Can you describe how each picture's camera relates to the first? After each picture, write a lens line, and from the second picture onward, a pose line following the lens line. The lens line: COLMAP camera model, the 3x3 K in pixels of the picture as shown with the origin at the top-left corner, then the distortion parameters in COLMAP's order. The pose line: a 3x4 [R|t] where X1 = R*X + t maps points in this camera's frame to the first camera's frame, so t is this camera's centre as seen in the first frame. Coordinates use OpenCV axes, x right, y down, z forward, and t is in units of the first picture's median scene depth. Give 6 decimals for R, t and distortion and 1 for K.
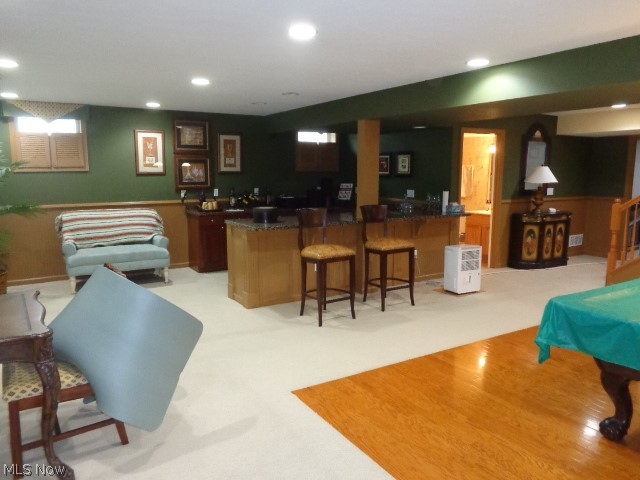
lens RADIAL K [[491.7, 0, 321.2], [0, 491.7, 239.4], [0, 0, 1]] dist [-0.000933, 0.008166]
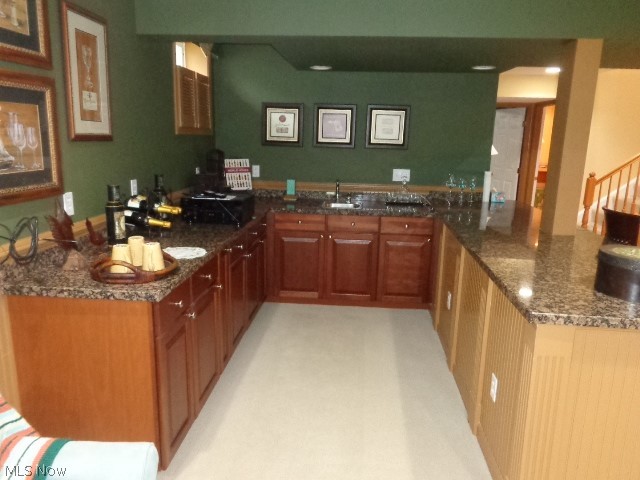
lens RADIAL K [[491.7, 0, 319.6], [0, 491.7, 243.0], [0, 0, 1]] dist [-0.000933, 0.008166]
pose [[0.601980, -0.158578, 0.782606, -0.365257], [0.088909, 0.987299, 0.131666, -0.097900], [-0.793546, -0.009679, 0.608434, 0.689708]]
